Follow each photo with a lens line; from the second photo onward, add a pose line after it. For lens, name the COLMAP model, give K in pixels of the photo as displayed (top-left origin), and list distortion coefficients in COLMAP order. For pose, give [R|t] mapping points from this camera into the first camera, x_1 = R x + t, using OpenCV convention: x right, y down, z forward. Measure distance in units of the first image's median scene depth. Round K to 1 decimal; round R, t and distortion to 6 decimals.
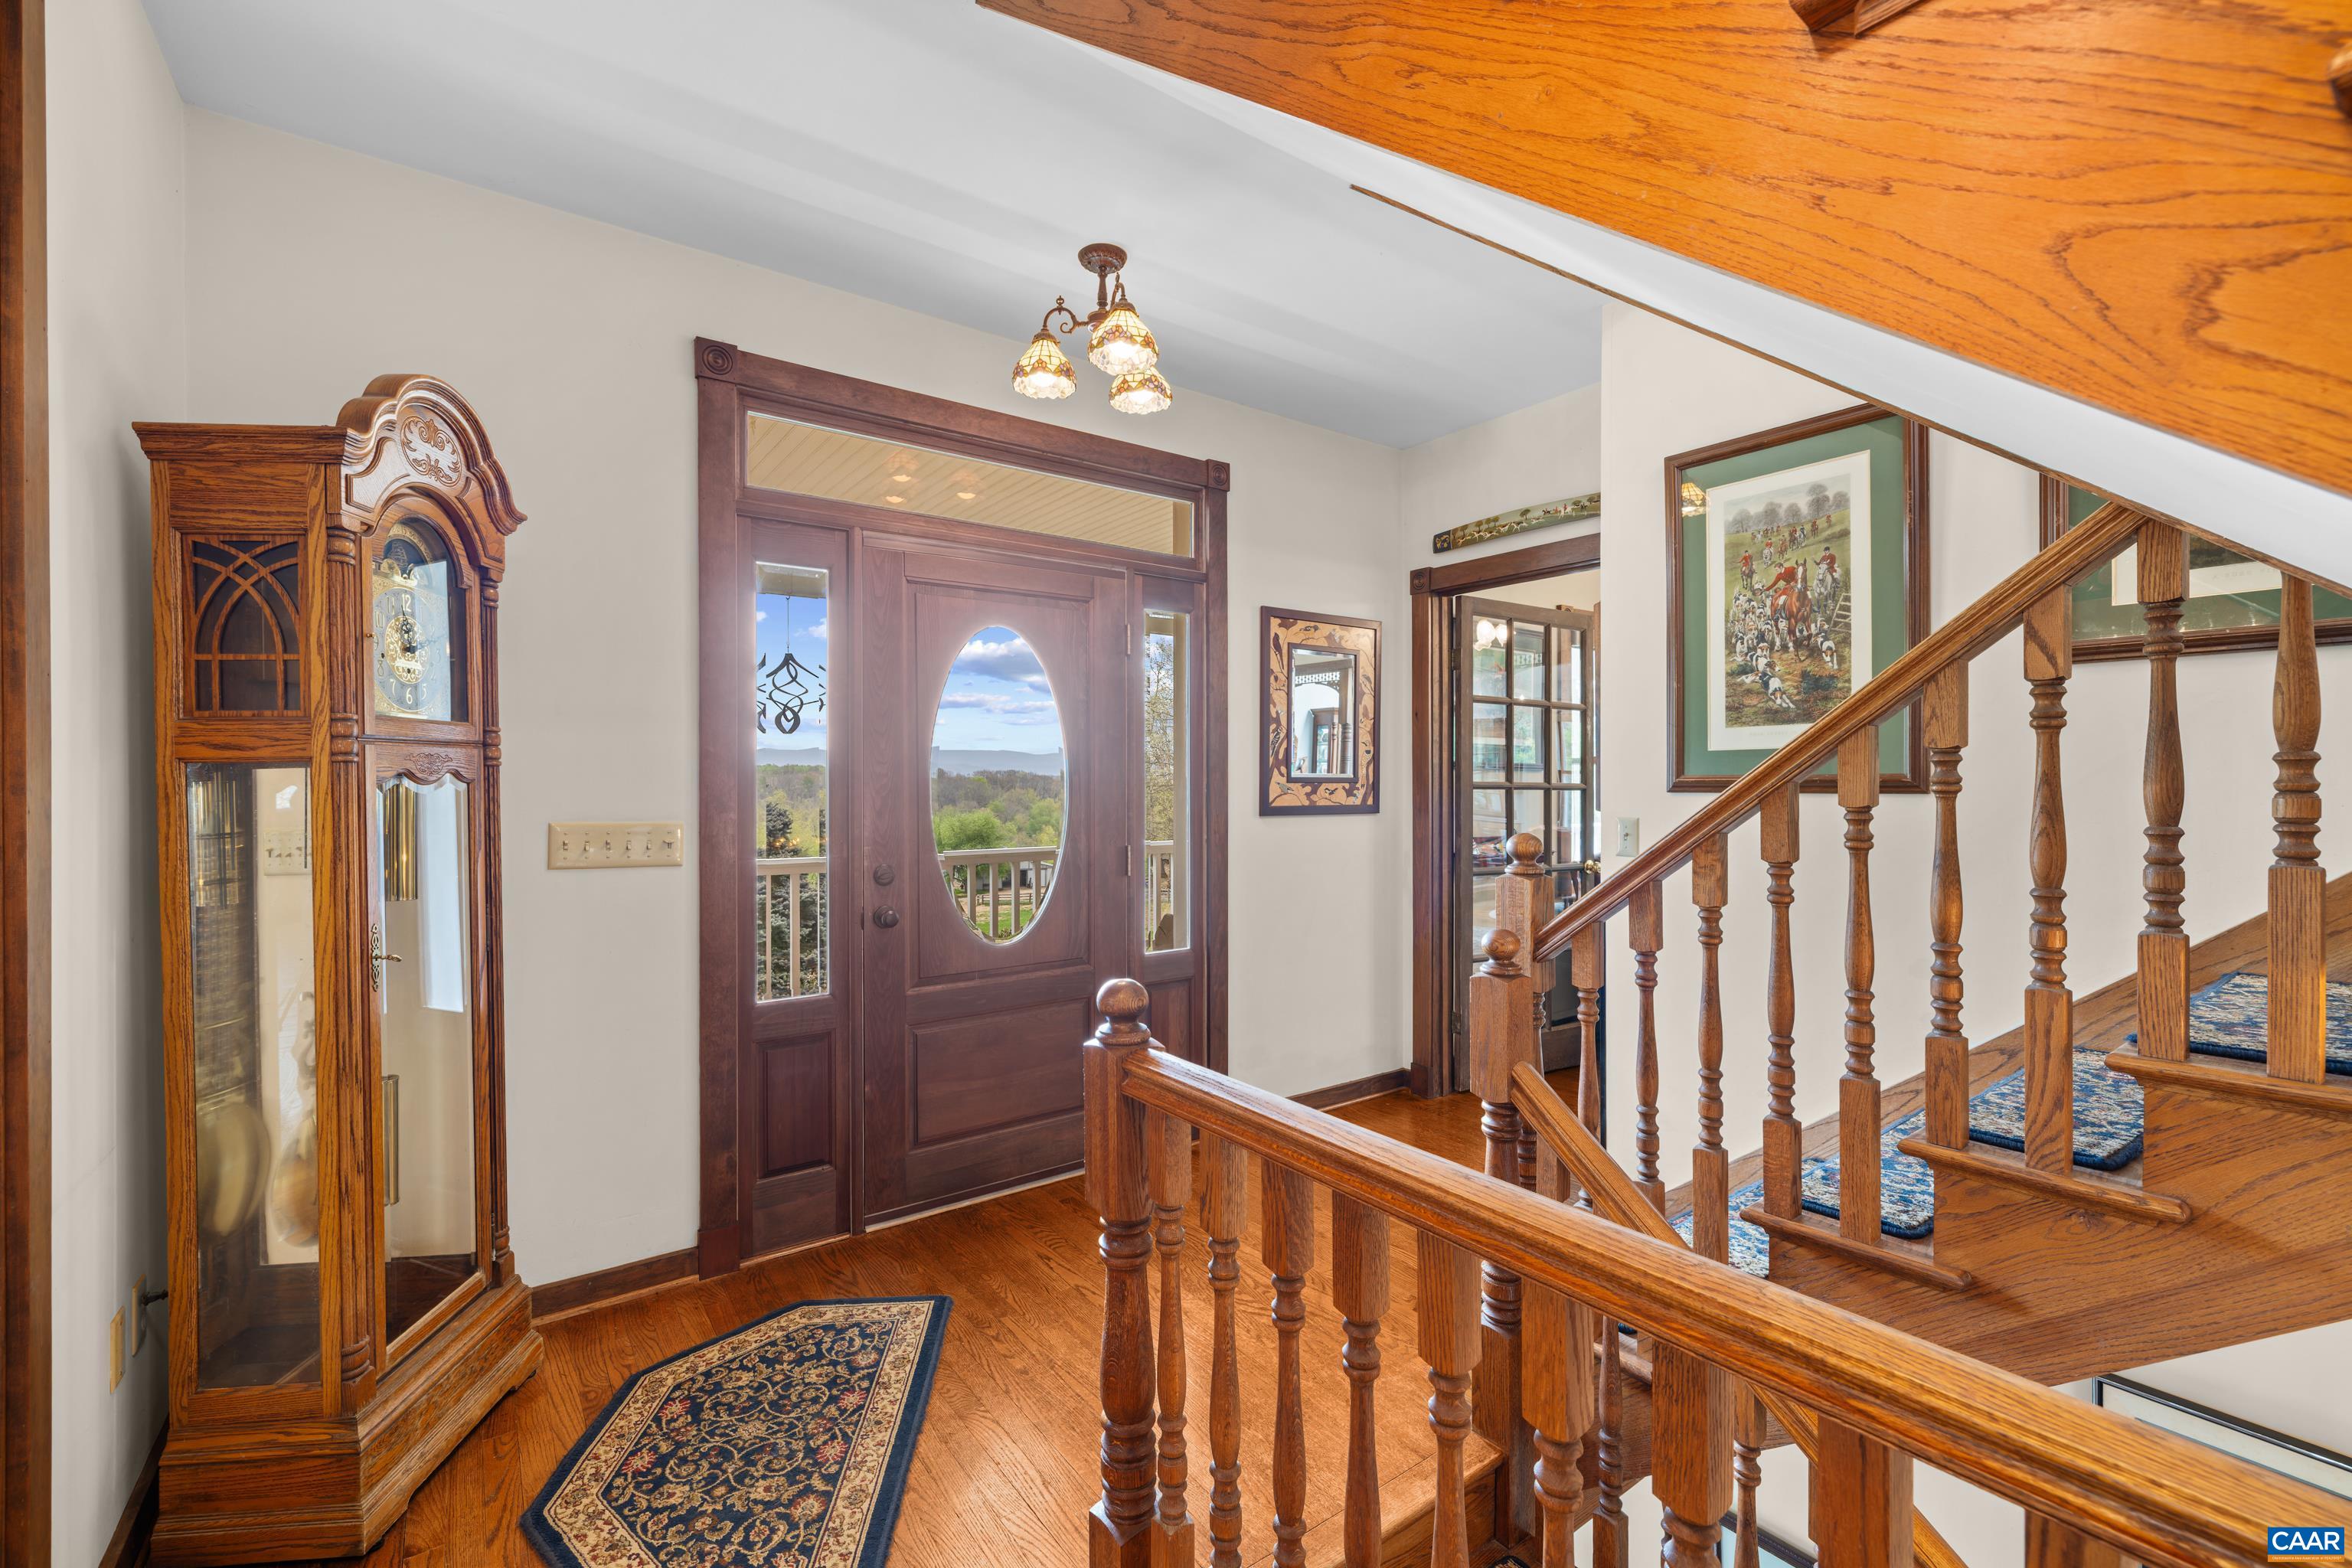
lens RADIAL K [[988.5, 0, 1174.4], [0, 988.5, 783.7], [0, 0, 1]] dist [0.001198, 0.000282]
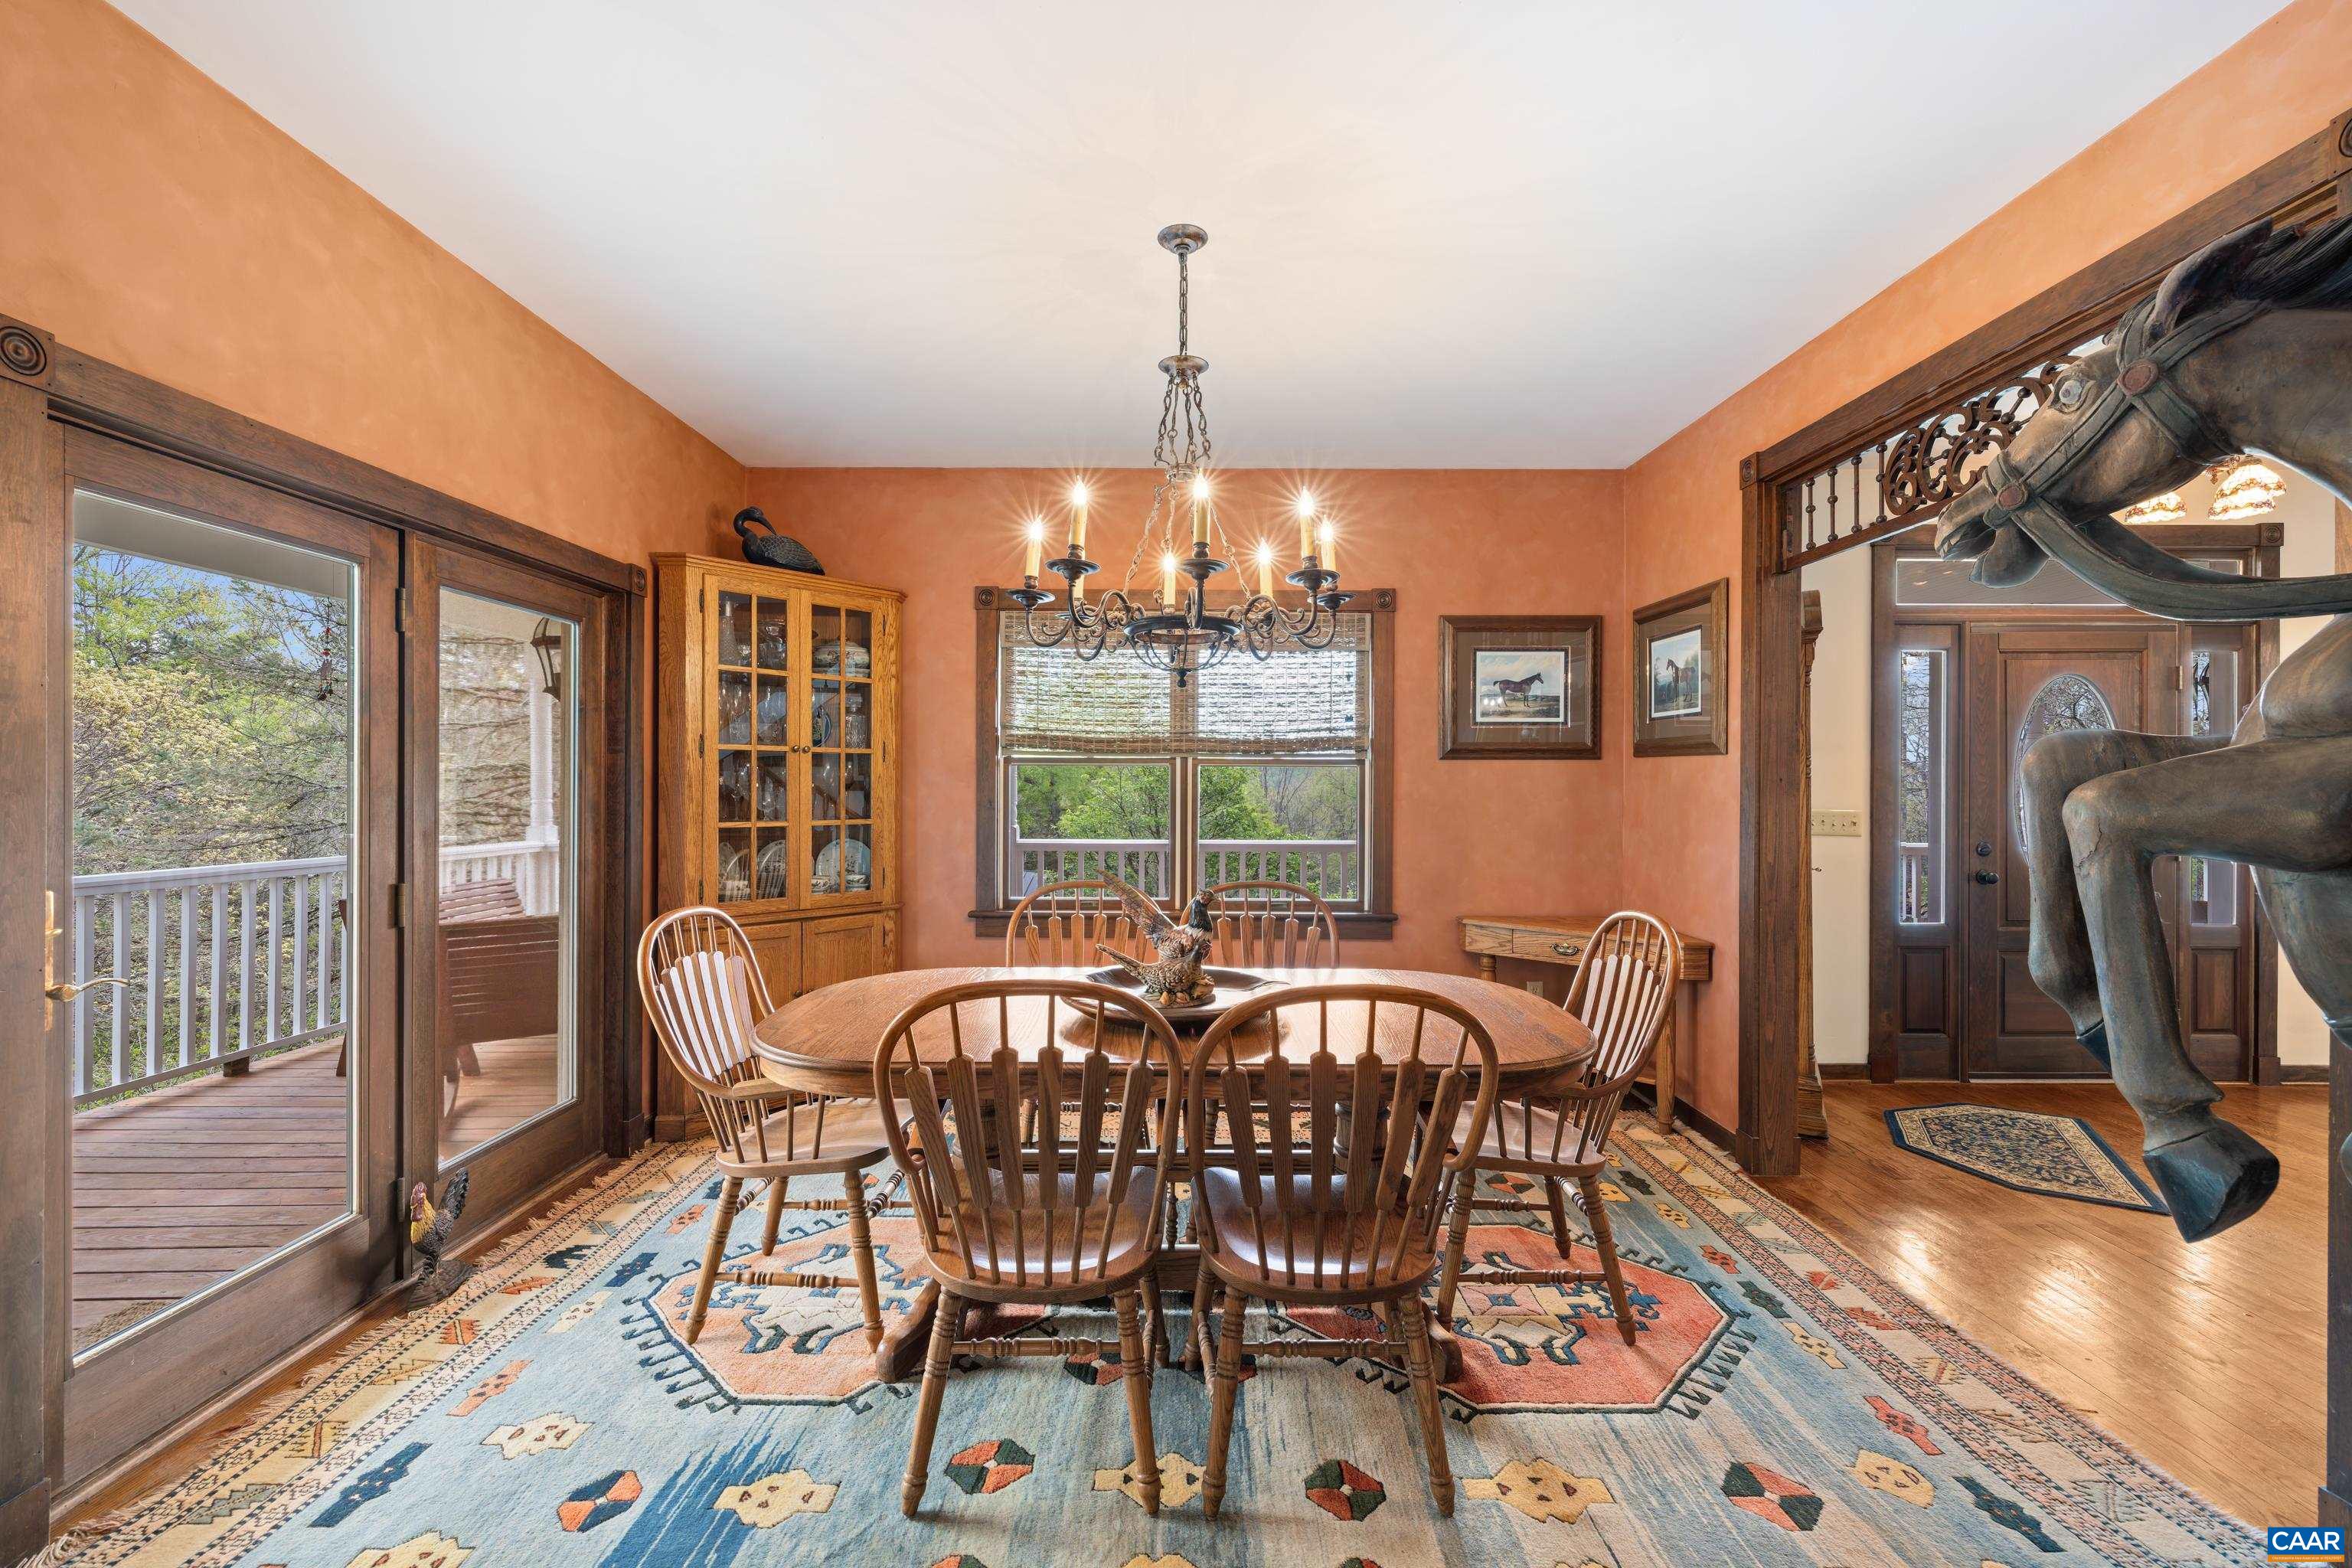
lens RADIAL K [[988.5, 0, 1190.2], [0, 988.5, 782.5], [0, 0, 1]] dist [0.001198, 0.000282]
pose [[0.810779, 0.003361, -0.585343, -0.399592], [-0.006473, 0.999974, -0.003225, 0.003918], [0.585317, 0.006403, 0.810779, -0.948280]]
